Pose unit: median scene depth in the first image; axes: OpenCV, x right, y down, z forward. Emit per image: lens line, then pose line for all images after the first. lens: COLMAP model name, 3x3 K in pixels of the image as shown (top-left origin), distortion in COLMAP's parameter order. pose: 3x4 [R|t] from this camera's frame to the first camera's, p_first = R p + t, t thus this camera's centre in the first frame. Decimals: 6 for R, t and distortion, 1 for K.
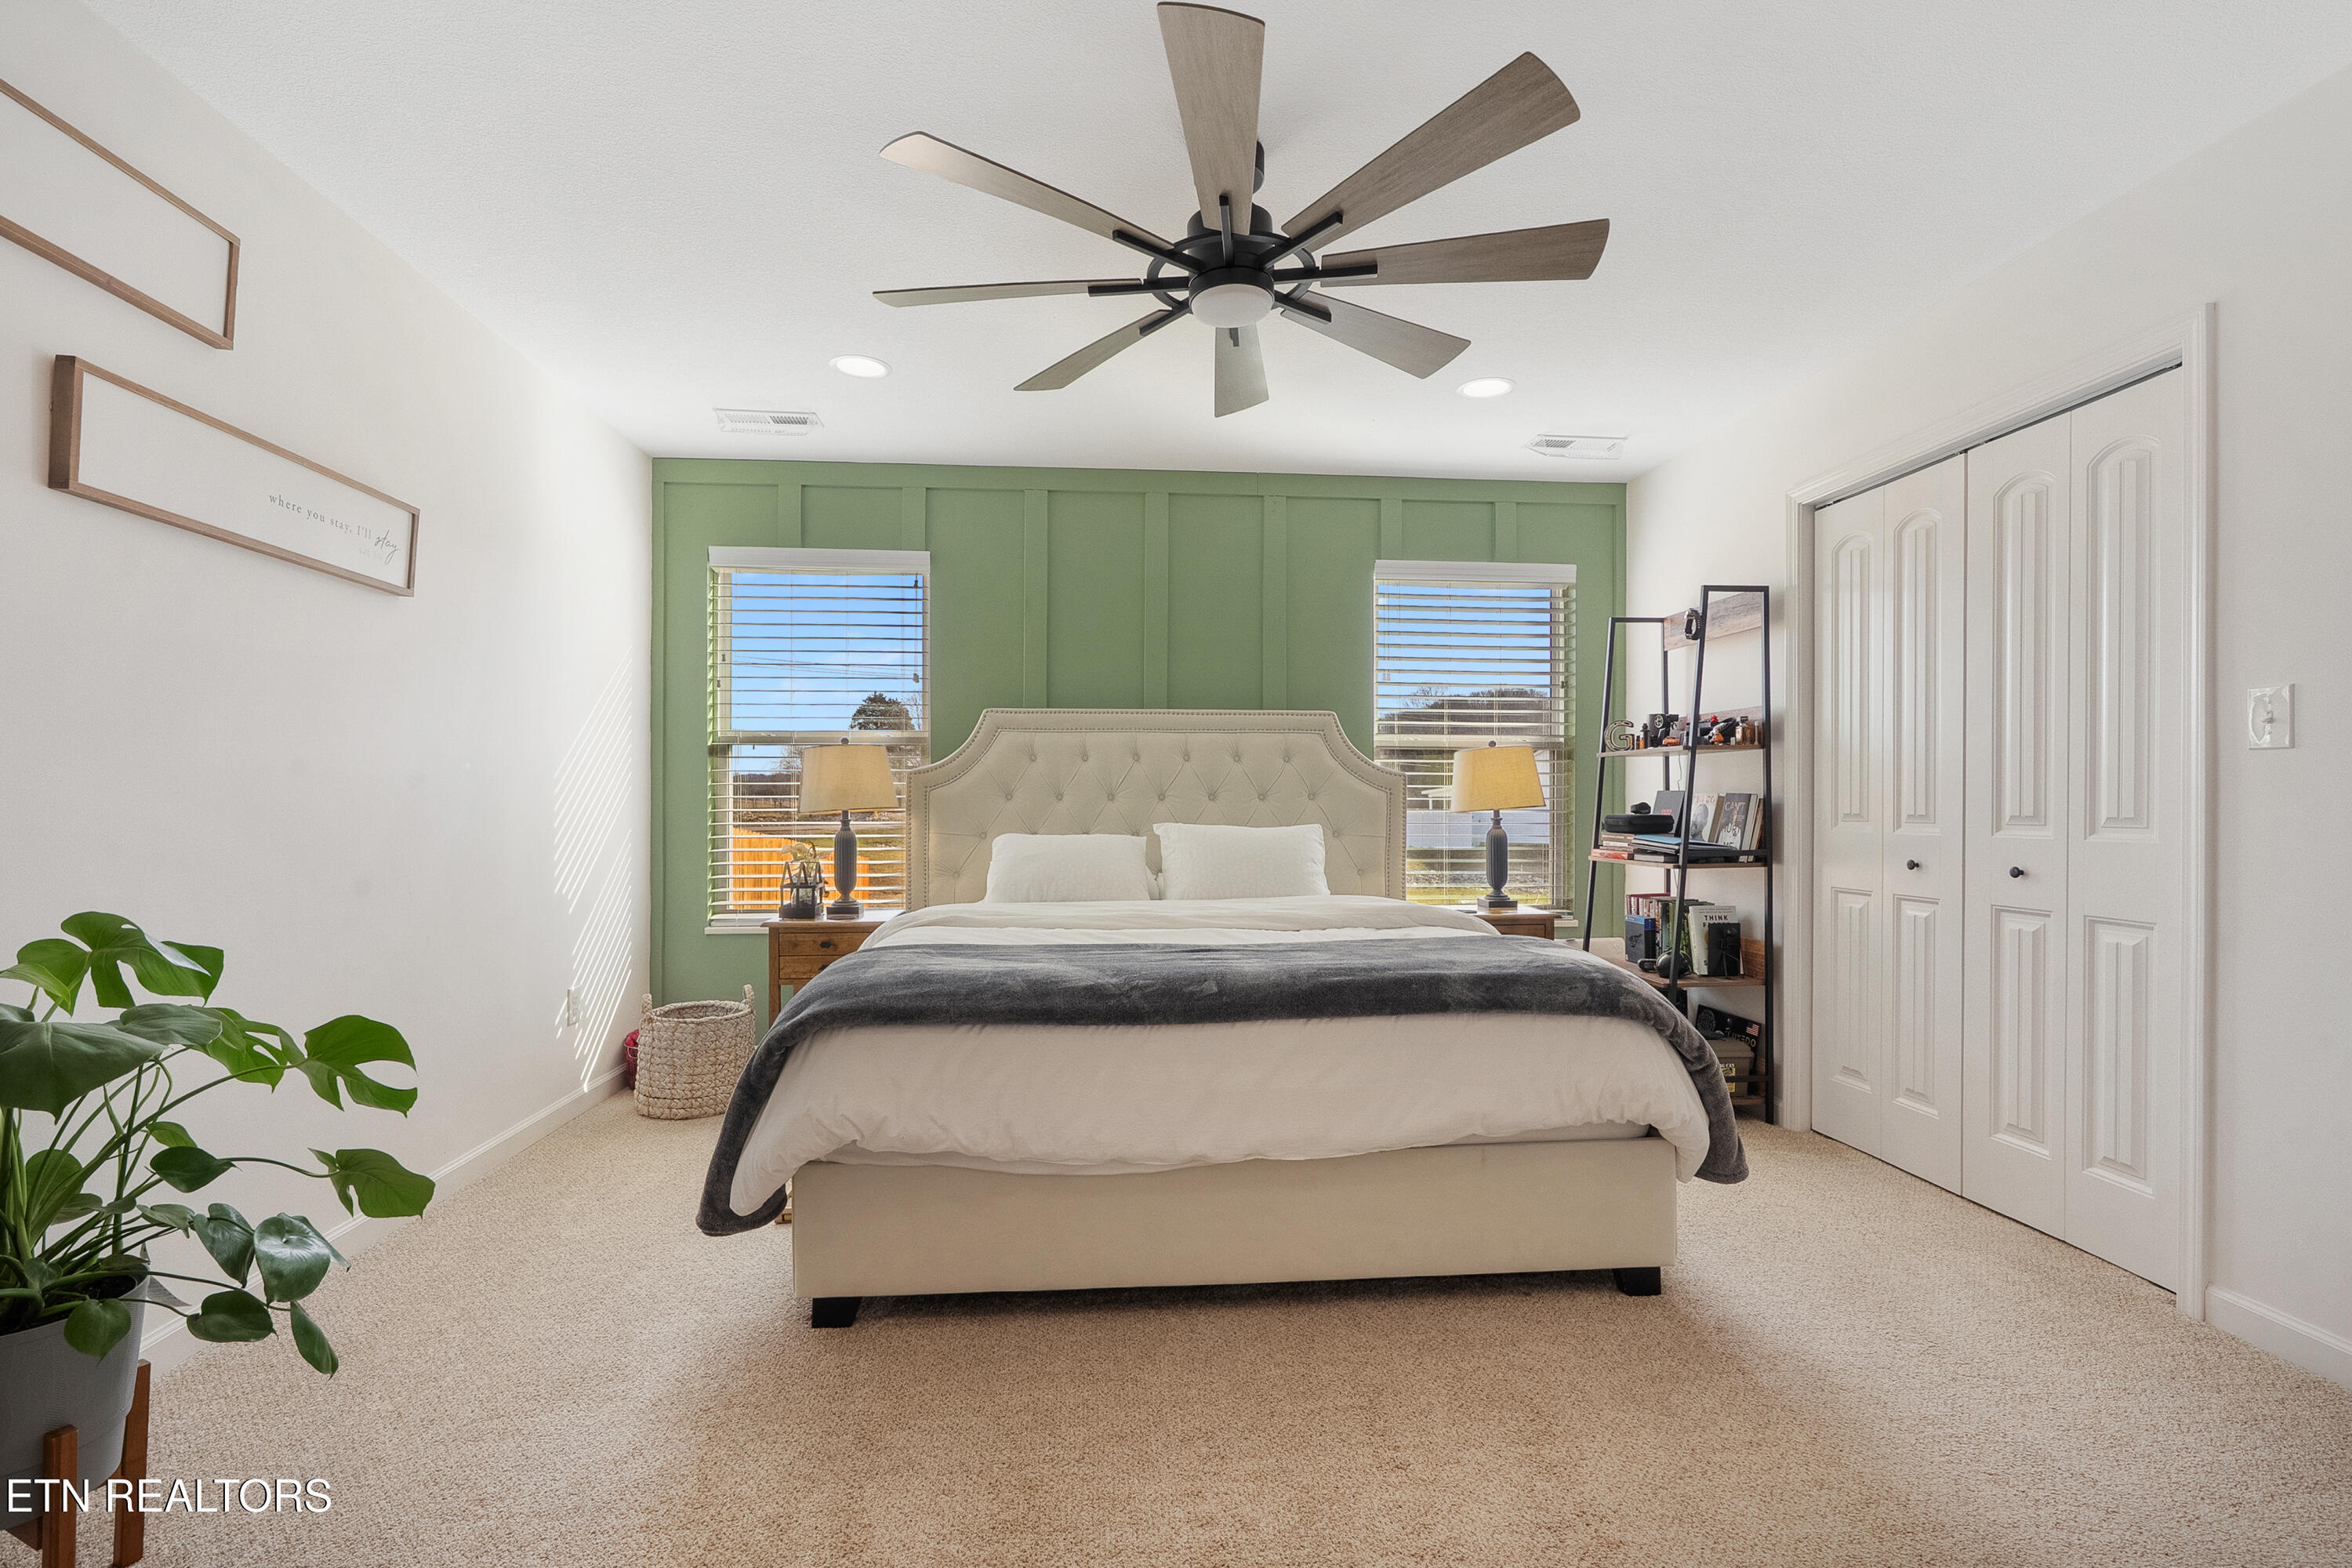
lens RADIAL K [[1079.2, 0, 1180.0], [0, 1079.2, 792.7], [0, 0, 1]] dist [0.000395, 0.002438]
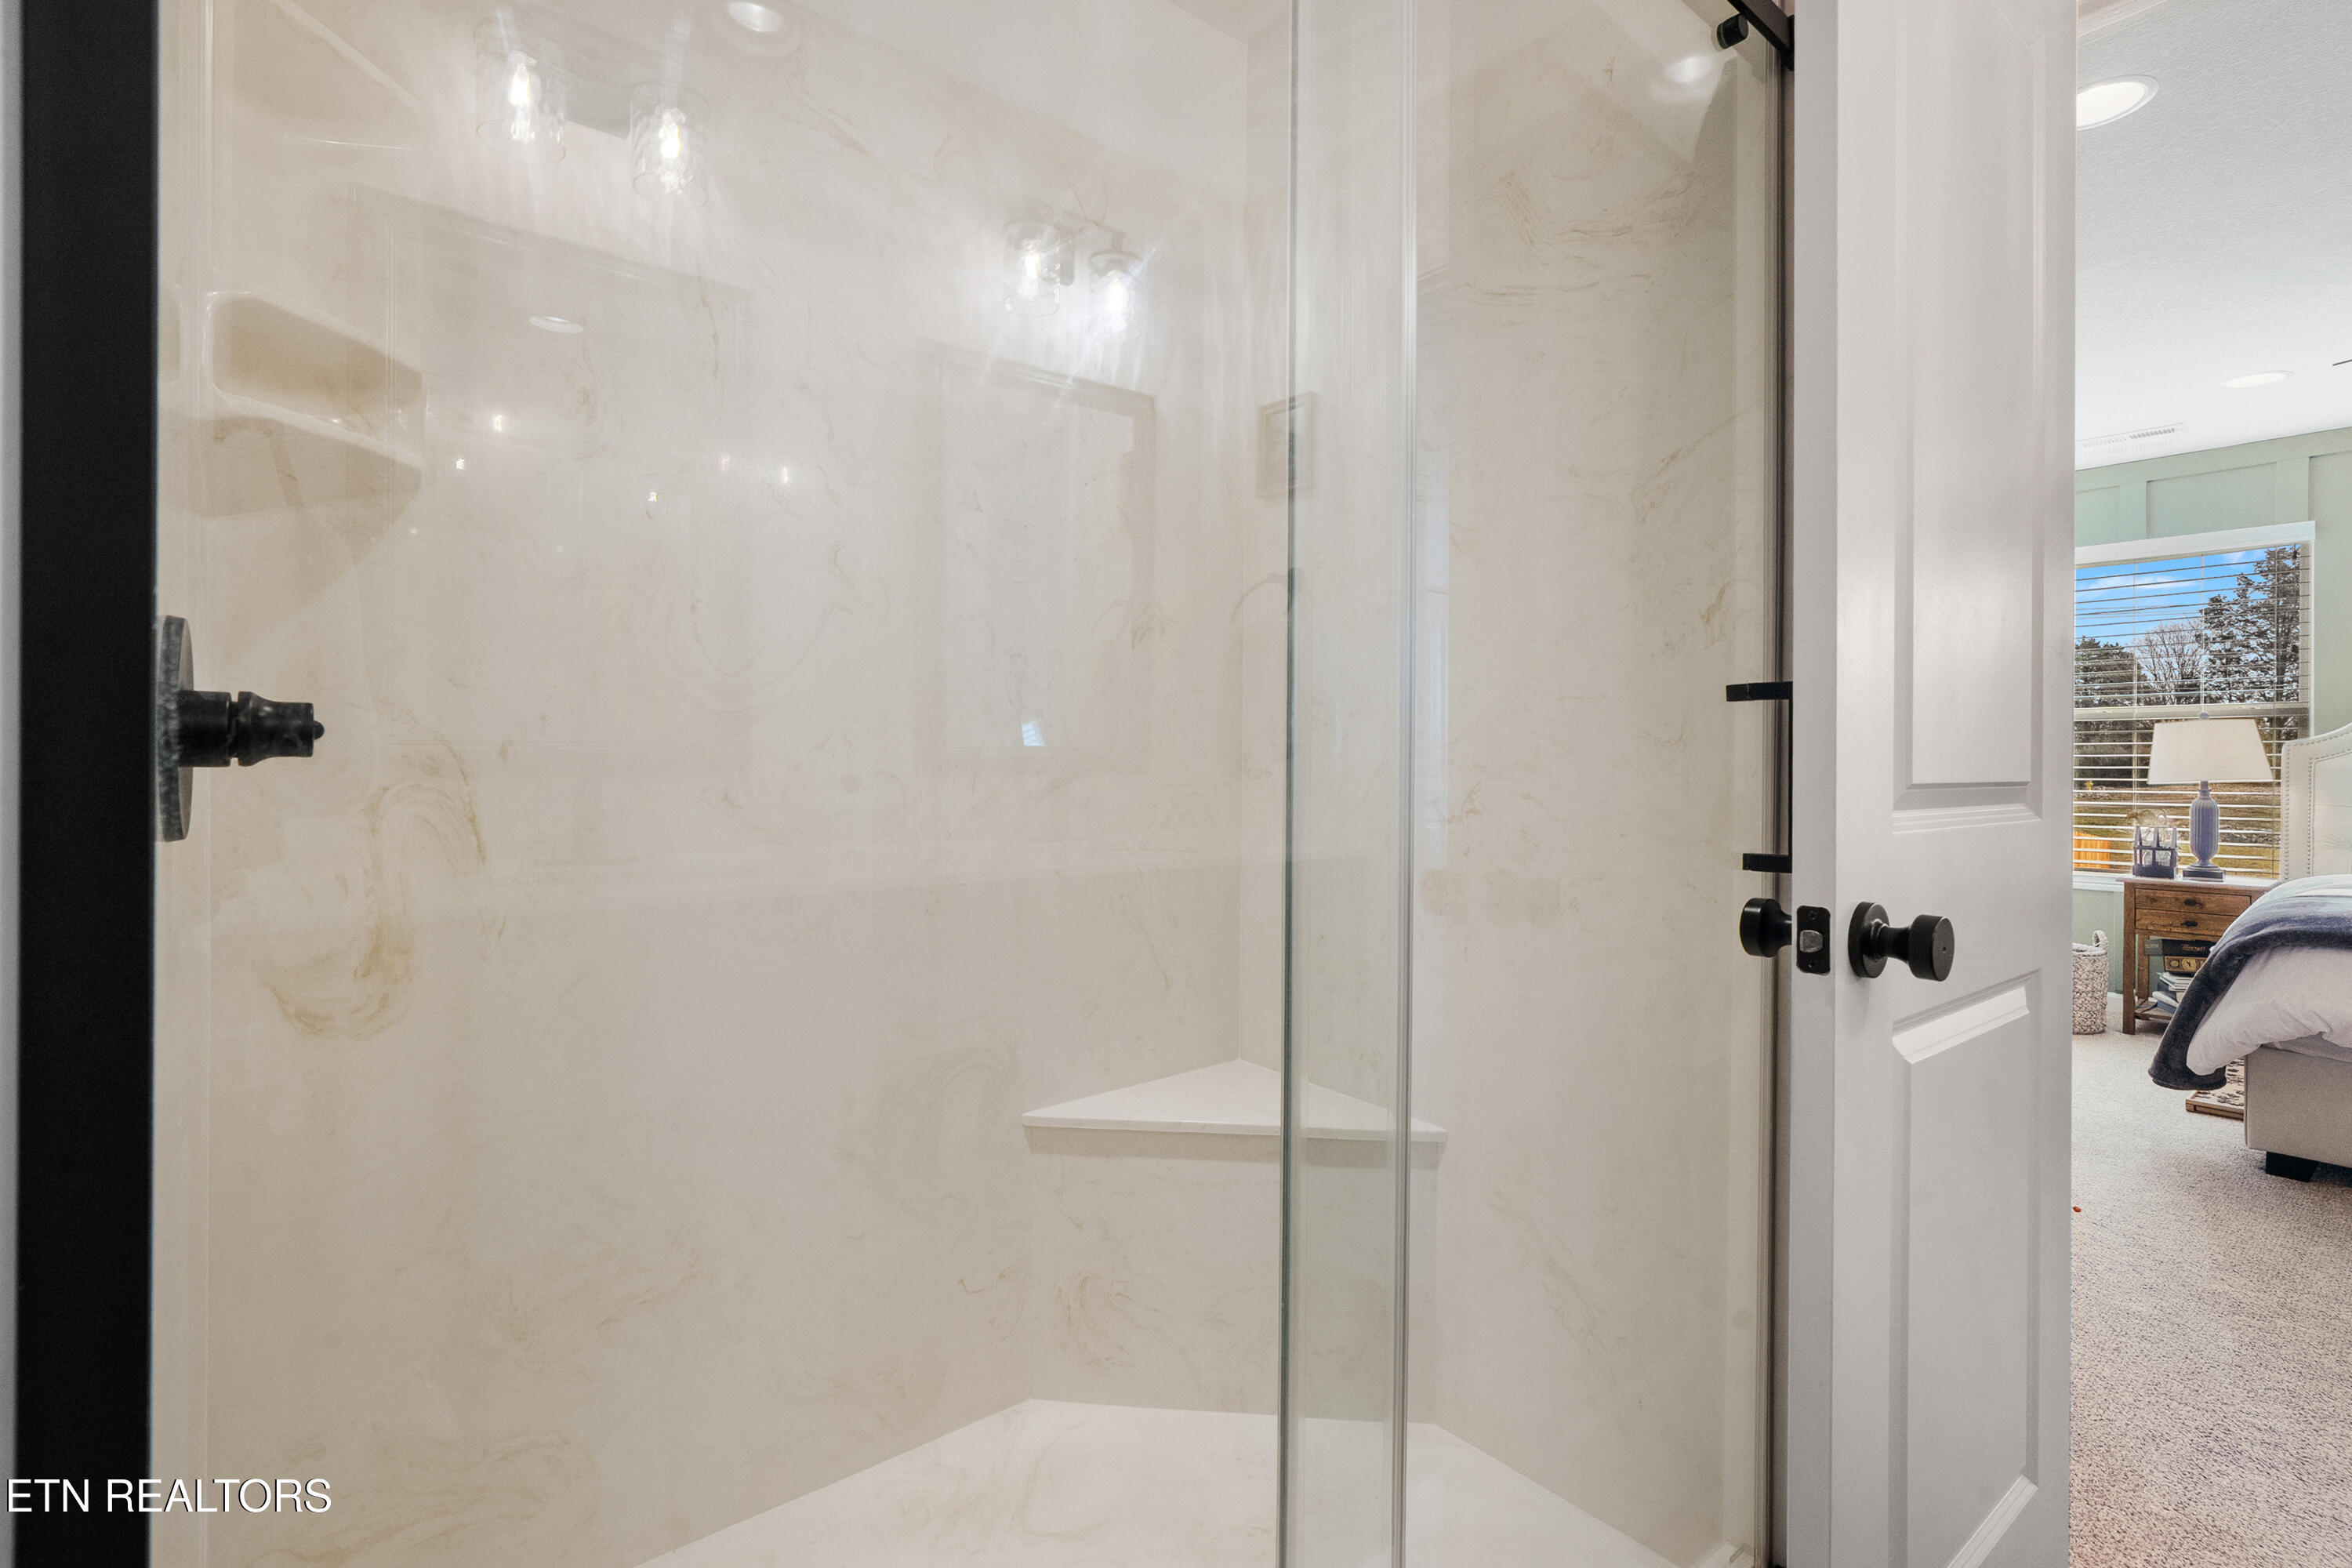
lens RADIAL K [[1079.2, 0, 1167.9], [0, 1079.2, 783.3], [0, 0, 1]] dist [0.000395, 0.002438]
pose [[0.564170, 0.001590, -0.825657, -0.004369], [0.011318, 0.999889, 0.009660, -0.004073], [0.825581, -0.014795, 0.564089, -0.483134]]
